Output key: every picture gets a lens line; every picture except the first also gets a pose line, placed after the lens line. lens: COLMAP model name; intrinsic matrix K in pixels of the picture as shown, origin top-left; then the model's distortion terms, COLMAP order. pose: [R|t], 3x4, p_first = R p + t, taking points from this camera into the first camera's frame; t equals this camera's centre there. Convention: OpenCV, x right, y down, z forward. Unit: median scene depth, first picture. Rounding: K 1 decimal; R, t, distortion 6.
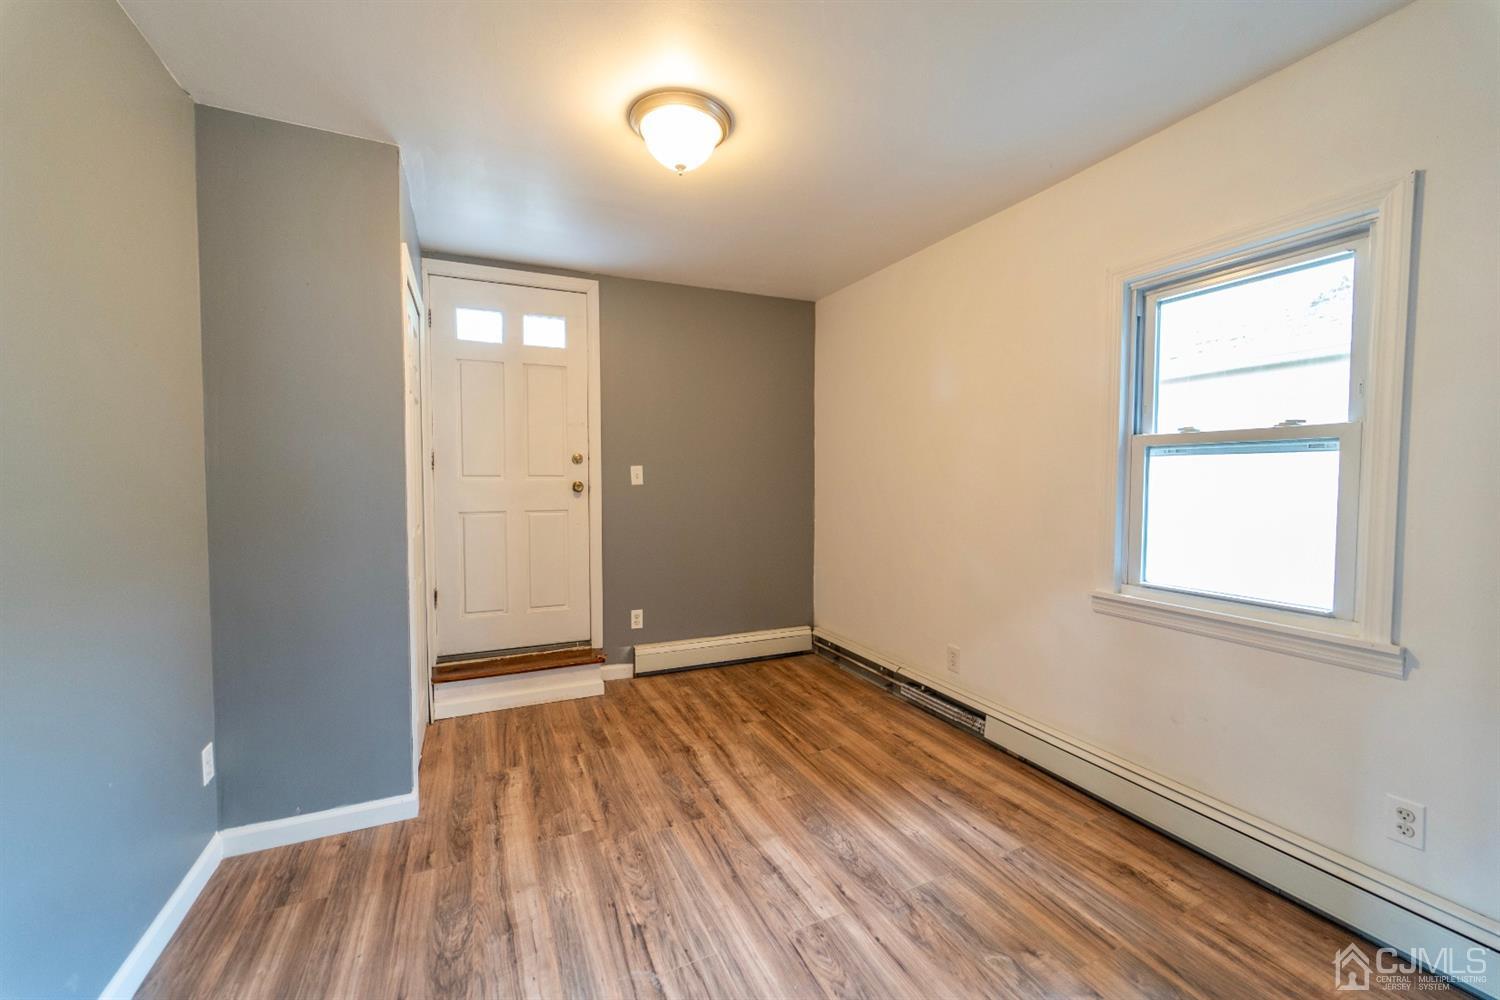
lens RADIAL K [[599.6, 0, 753.8], [0, 599.6, 503.6], [0, 0, 1]] dist [-0.000699, -0.001033]
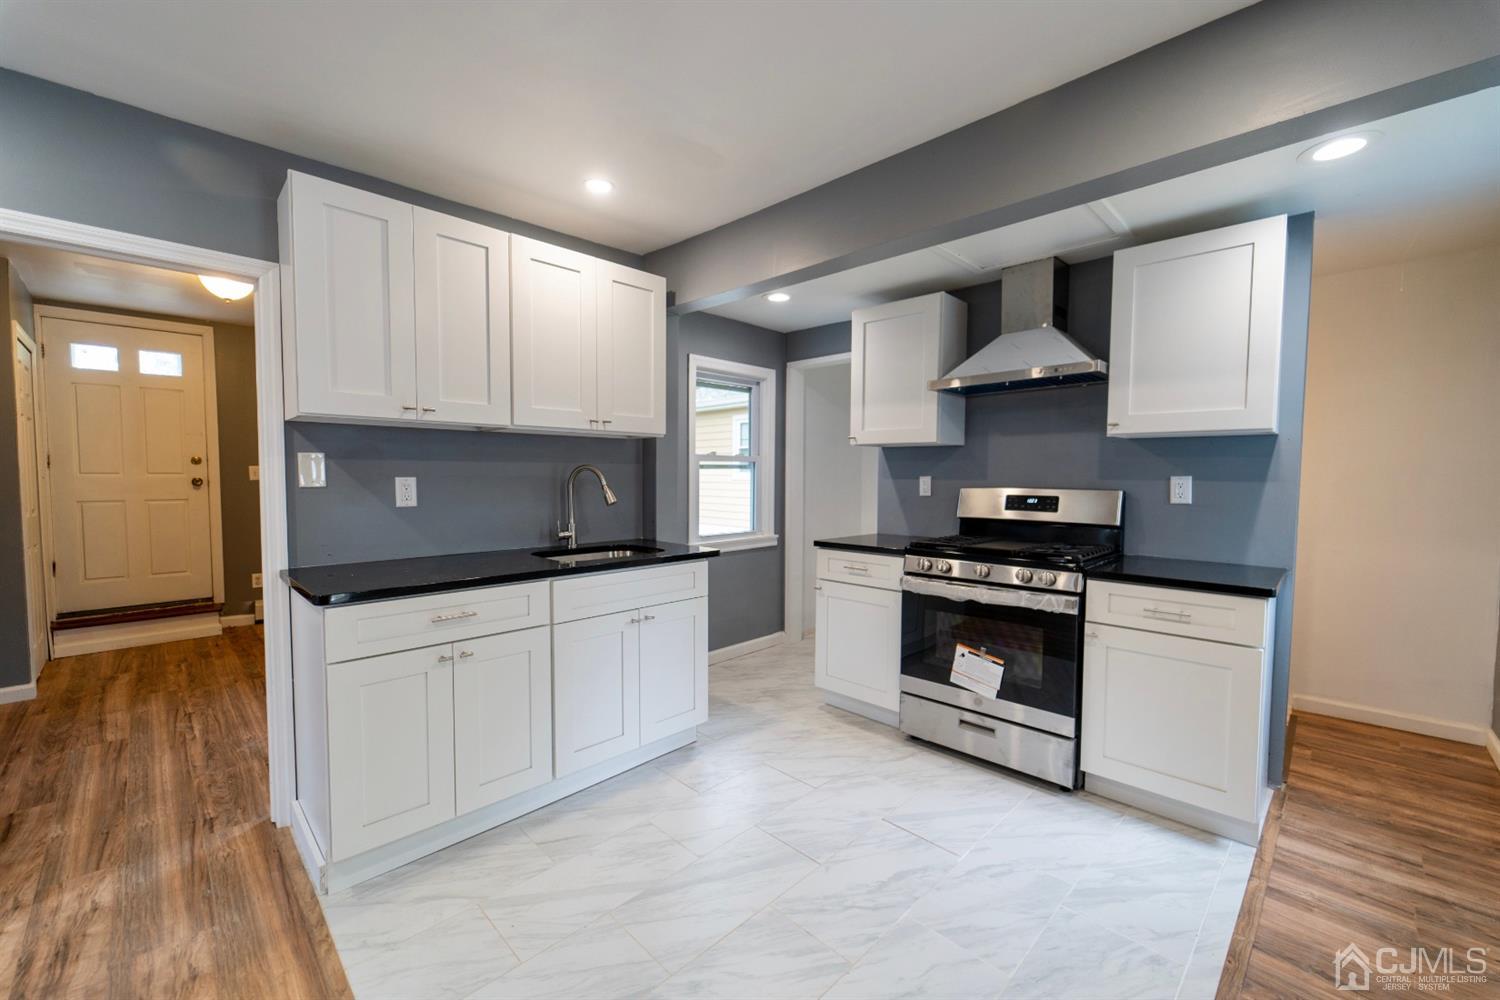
lens RADIAL K [[599.6, 0, 749.4], [0, 599.6, 502.9], [0, 0, 1]] dist [-0.000699, -0.001033]
pose [[0.937910, -0.013721, 0.346607, 0.435197], [0.009399, 0.999856, 0.014149, 0.013037], [-0.346751, -0.010013, 0.937904, -0.735692]]
